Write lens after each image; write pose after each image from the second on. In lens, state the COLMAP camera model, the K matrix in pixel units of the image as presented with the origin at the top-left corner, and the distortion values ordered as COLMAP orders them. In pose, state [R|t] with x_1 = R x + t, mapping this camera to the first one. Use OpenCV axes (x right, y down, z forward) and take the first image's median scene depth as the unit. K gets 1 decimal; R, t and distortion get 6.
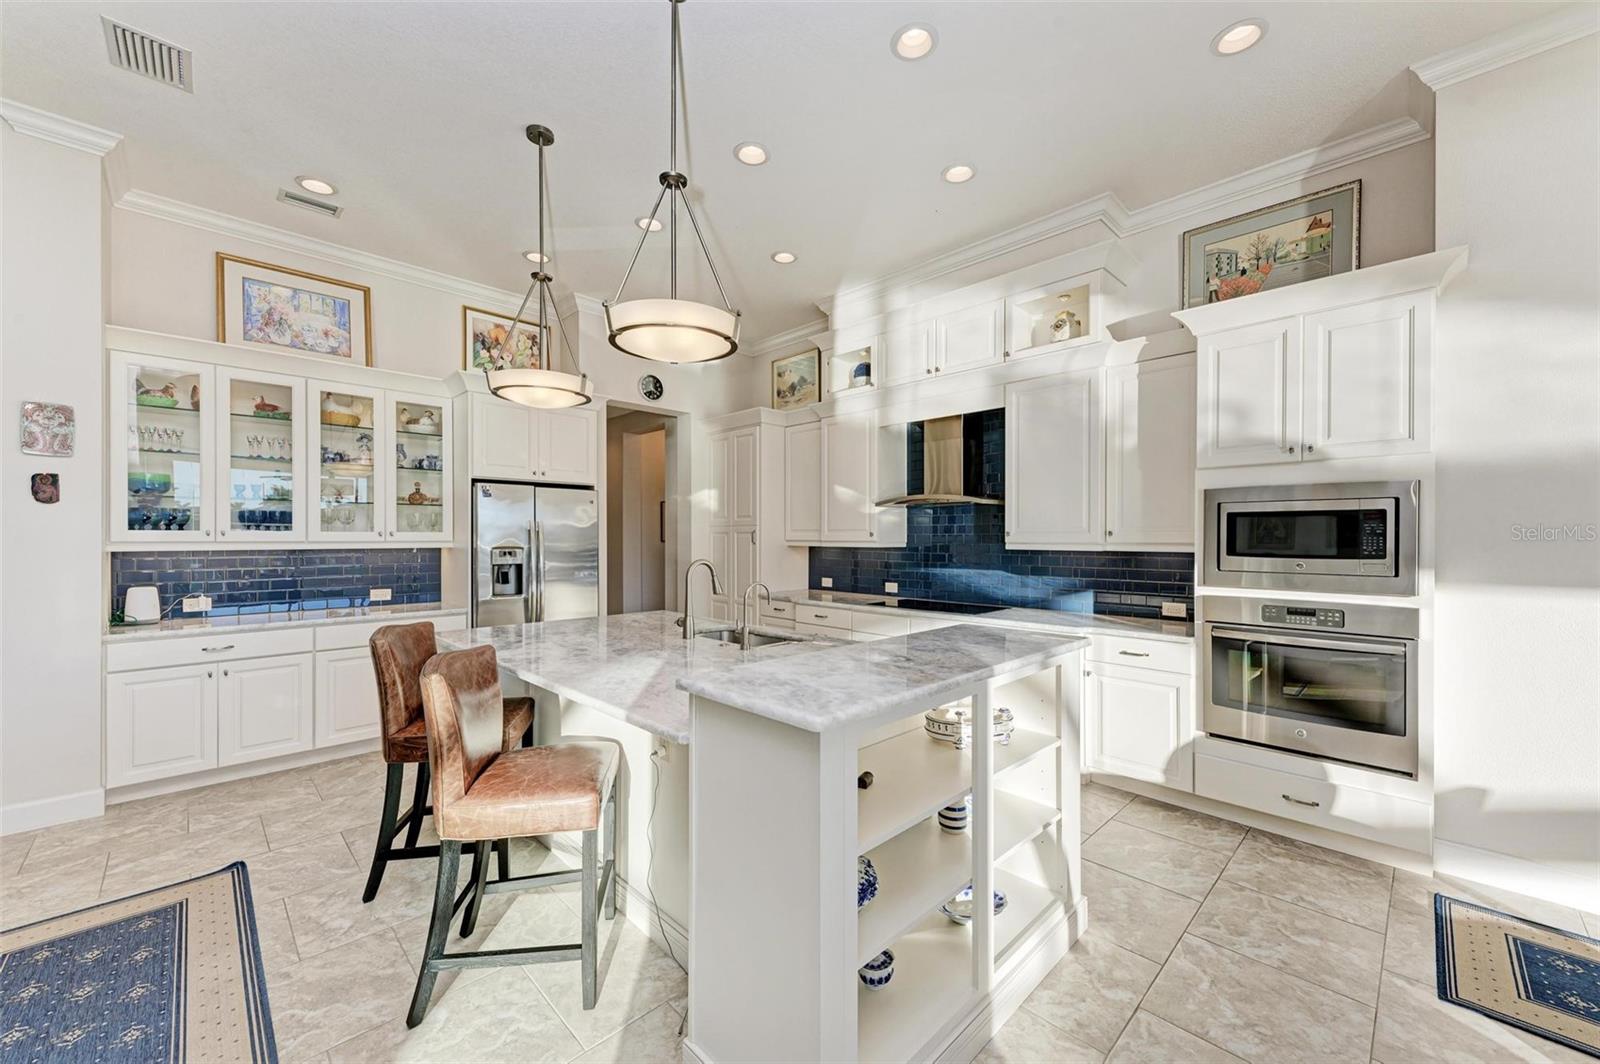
lens RADIAL K [[613.4, 0, 802.2], [0, 613.4, 538.0], [0, 0, 1]] dist [0.023442, -0.007264]
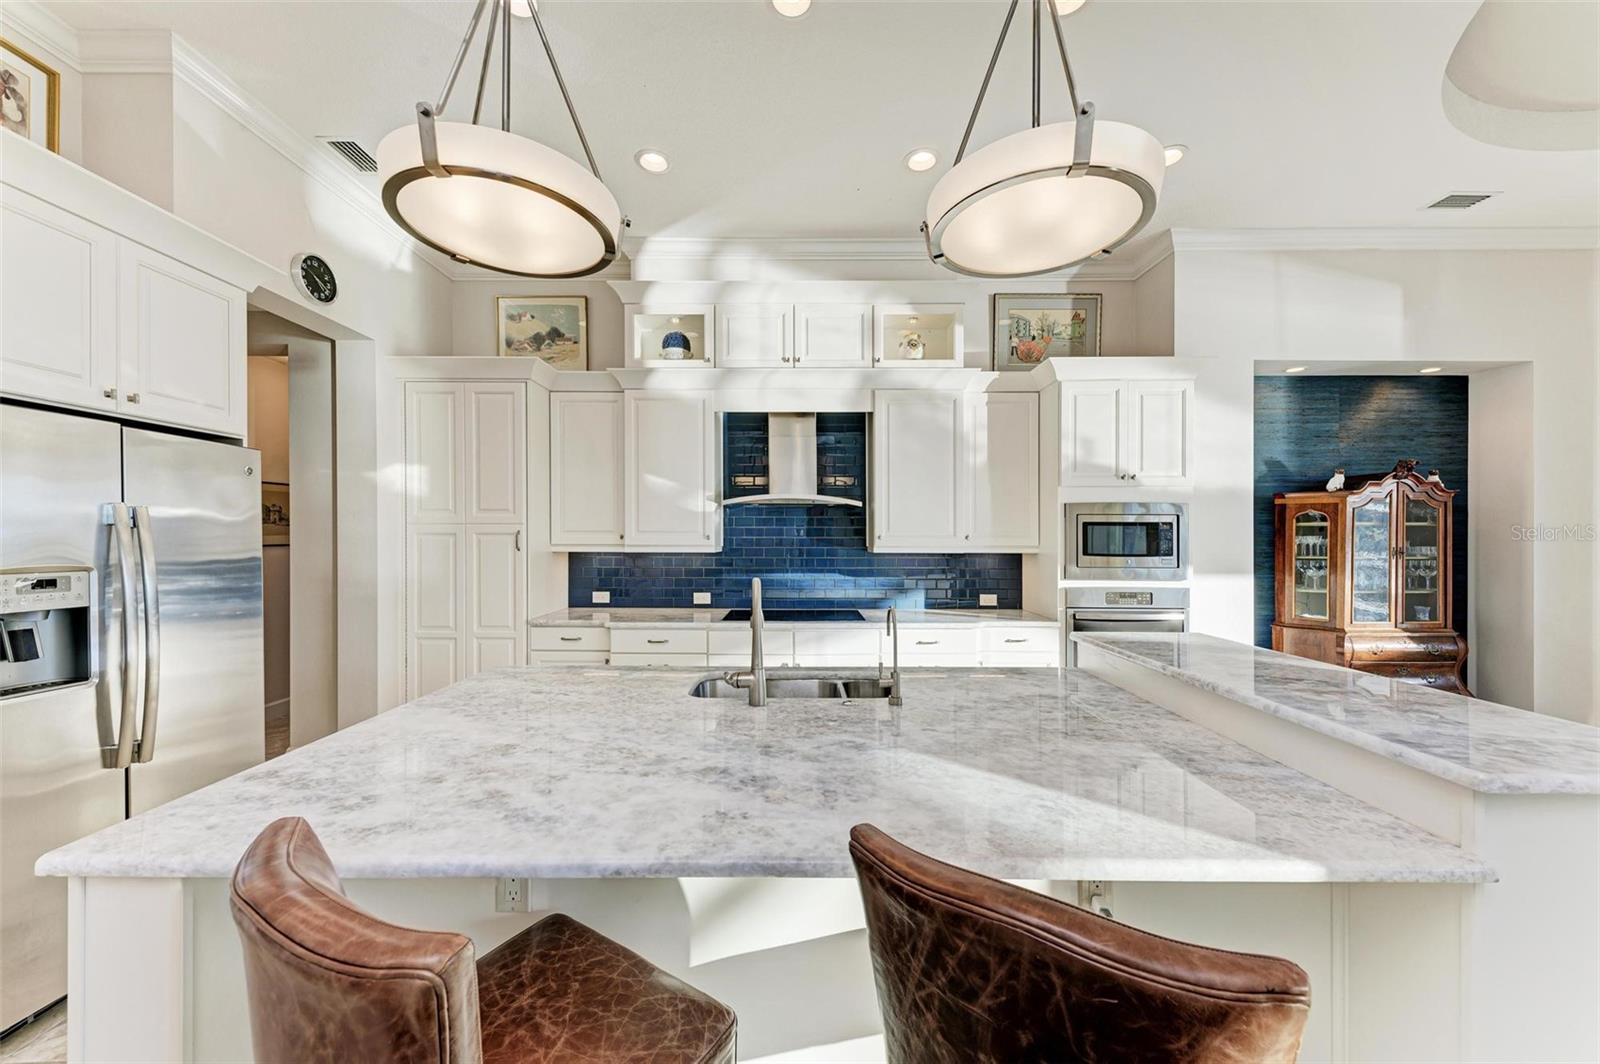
lens RADIAL K [[583.2, 0, 797.4], [0, 583.2, 535.4], [0, 0, 1]] dist [0.011599, -0.000041]
pose [[0.707701, 0.003454, 0.706504, -0.427605], [-0.000772, 0.999991, -0.004116, -0.005689], [-0.706512, 0.002368, 0.707698, 0.401821]]
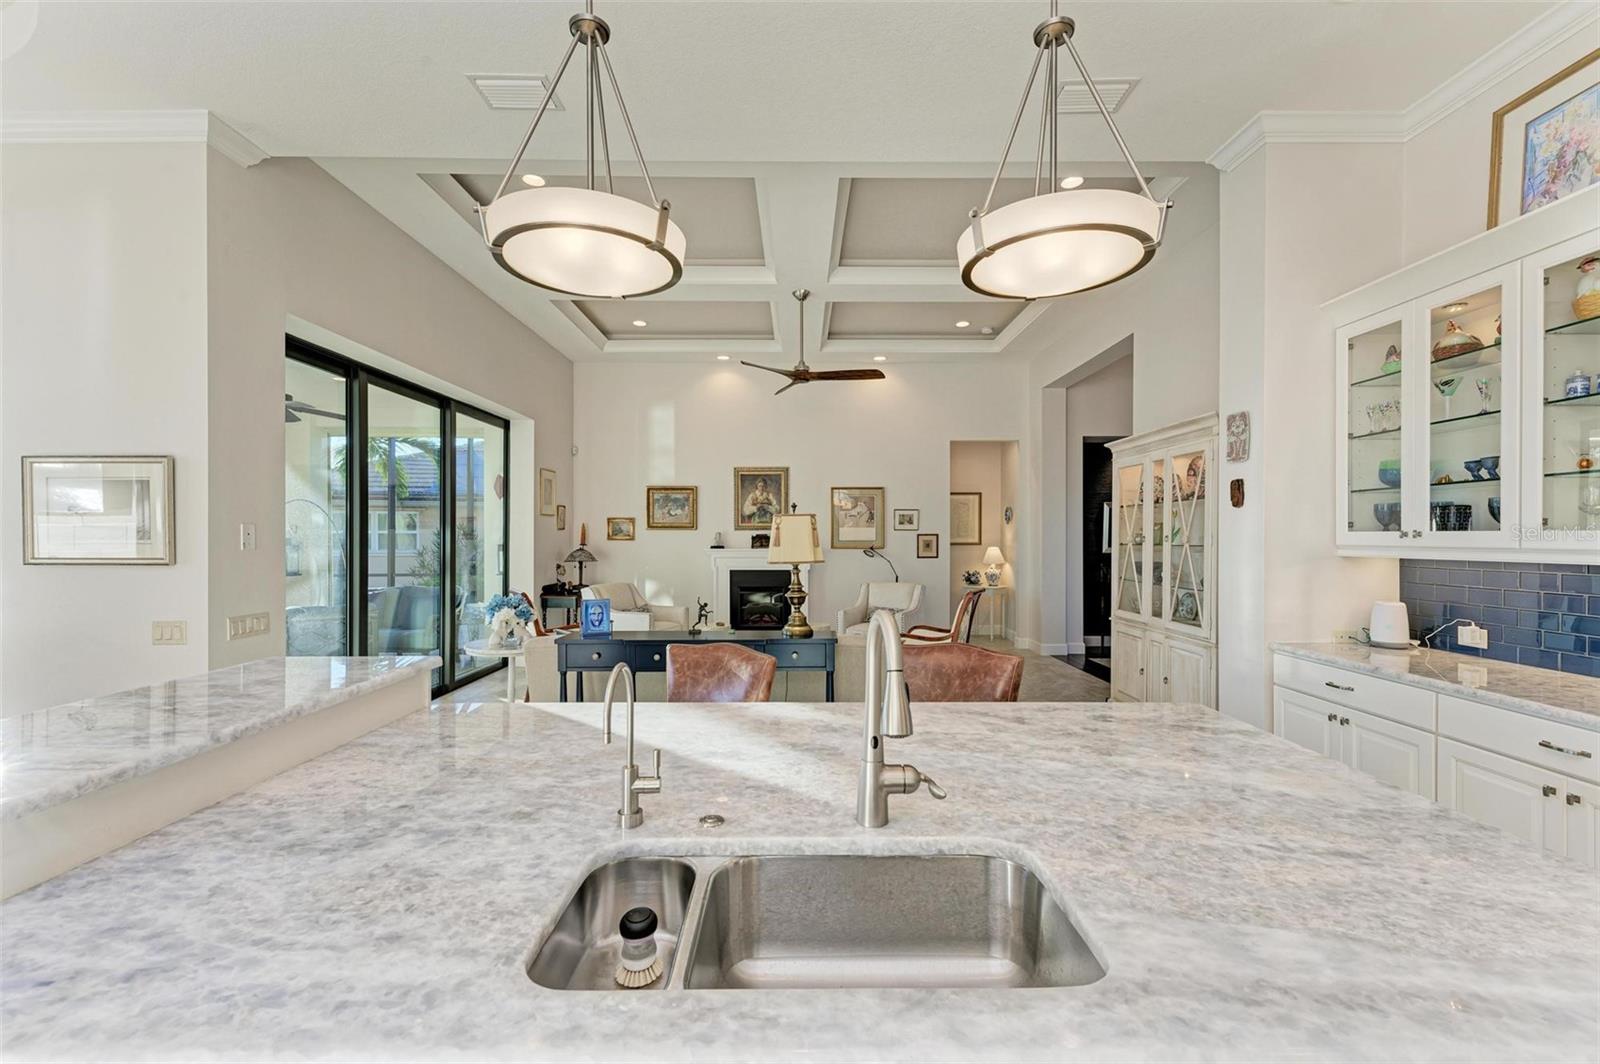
lens RADIAL K [[675.6, 0, 801.5], [0, 675.6, 537.1], [0, 0, 1]] dist [0.014280, -0.000396]
pose [[-0.696899, -0.000512, -0.717169, 0.100752], [-0.002458, 0.999996, 0.001674, -0.003916], [0.717165, 0.002930, -0.696897, 0.922909]]
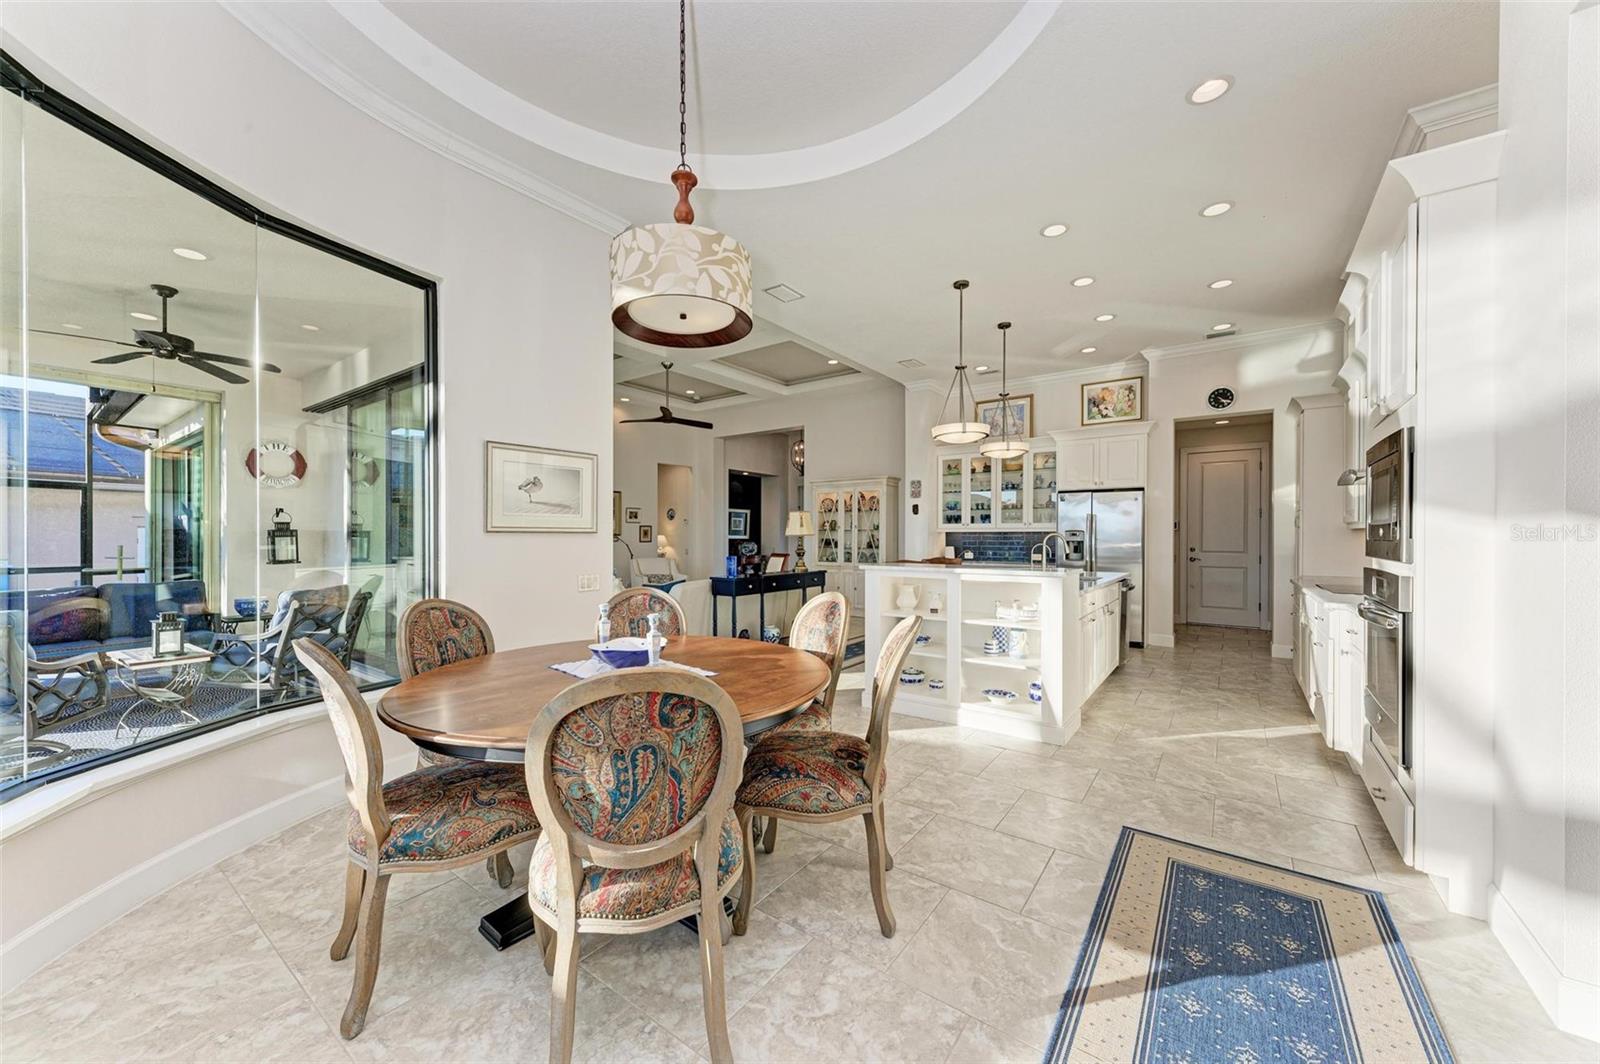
lens RADIAL K [[577.9, 0, 800.3], [0, 577.9, 536.5], [0, 0, 1]] dist [0.013924, -0.000097]
pose [[0.160264, 0.000964, -0.987074, 0.998595], [-0.003548, 0.999994, 0.000400, 0.034493], [0.987068, 0.003438, 0.160267, 0.023164]]
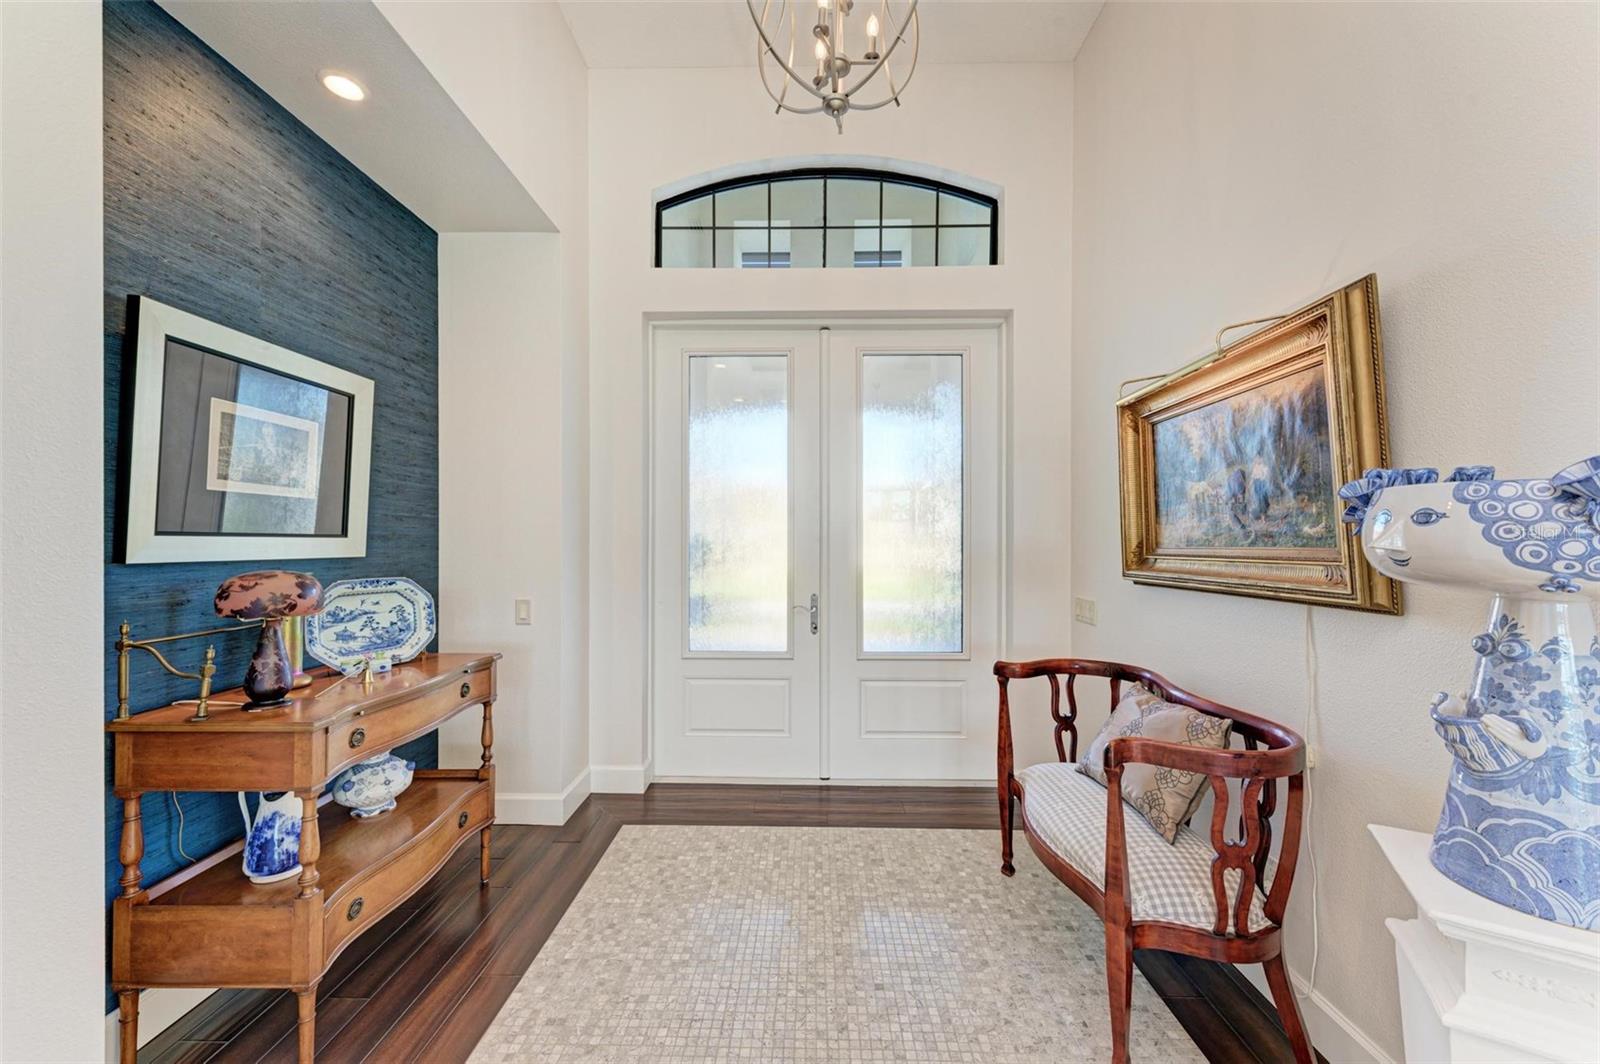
lens RADIAL K [[567.0, 0, 802.2], [0, 567.0, 537.3], [0, 0, 1]] dist [0.019770, -0.006044]
pose [[0.696072, 0.002441, -0.717968, -1.554007], [-0.000256, 0.999995, 0.003151, 0.028450], [0.717972, -0.002010, 0.696069, 0.177489]]
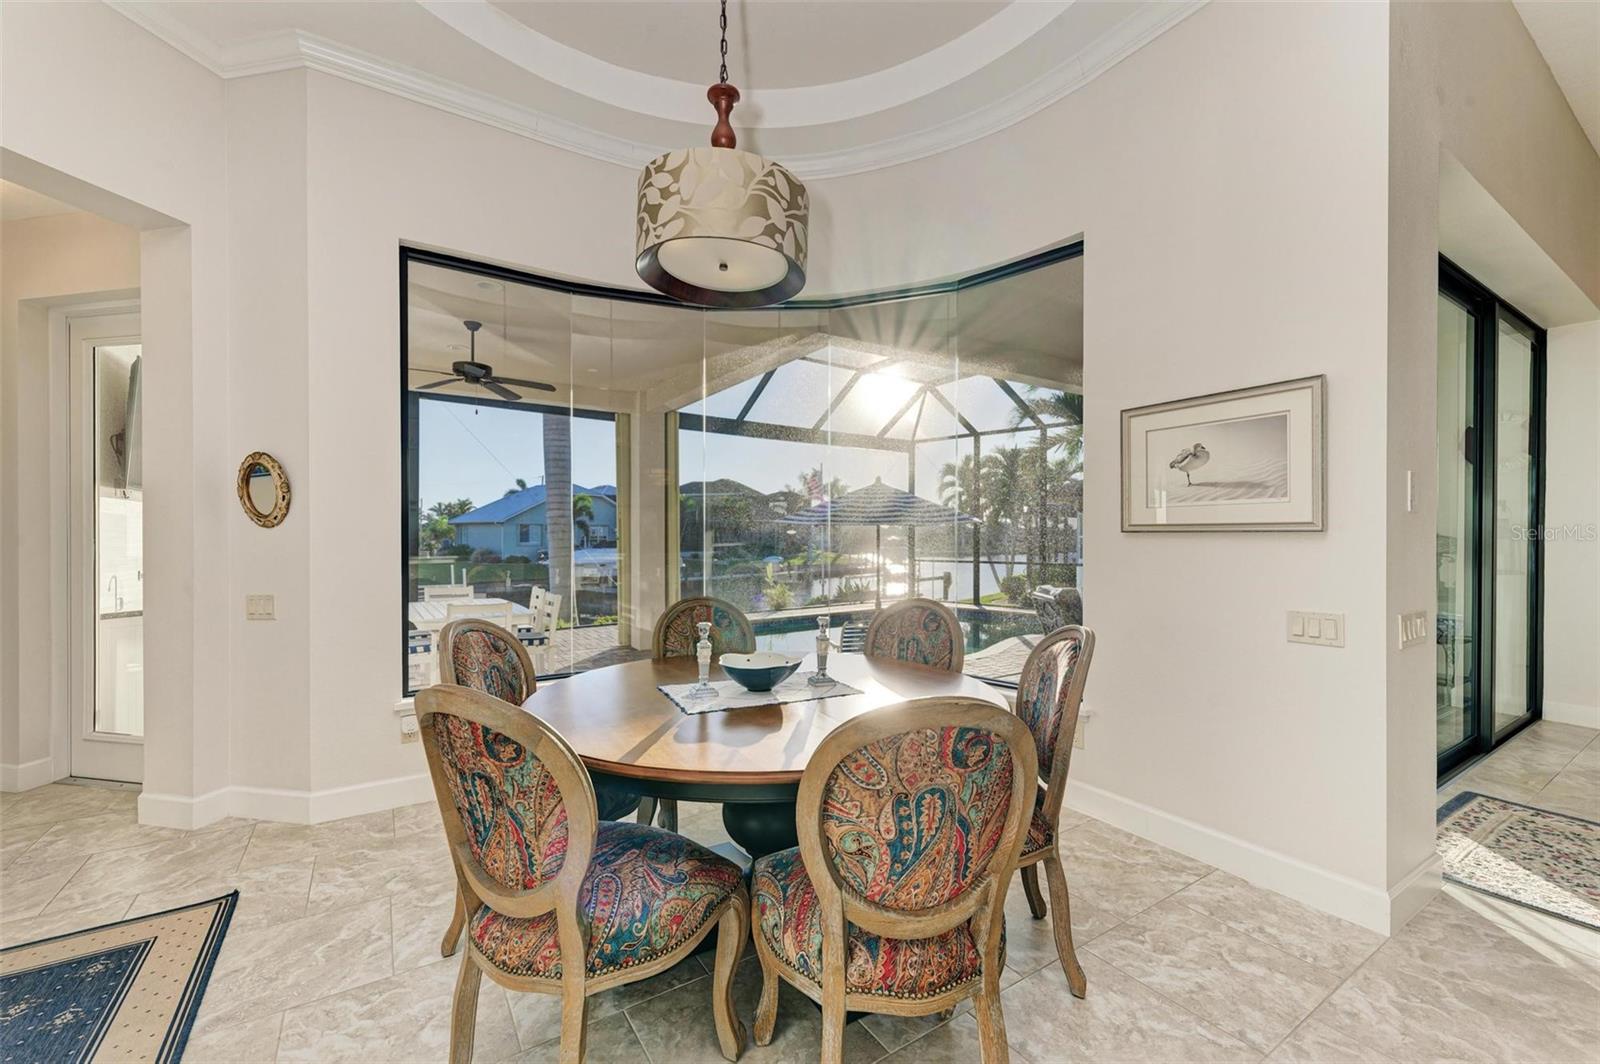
lens RADIAL K [[650.8, 0, 804.9], [0, 650.8, 541.9], [0, 0, 1]] dist [0.014473, 0.000002]
pose [[-0.980757, -0.002539, 0.195214, 0.348558], [-0.000719, 0.999956, 0.009392, 0.034988], [-0.195229, 0.009071, -0.980716, 0.448635]]
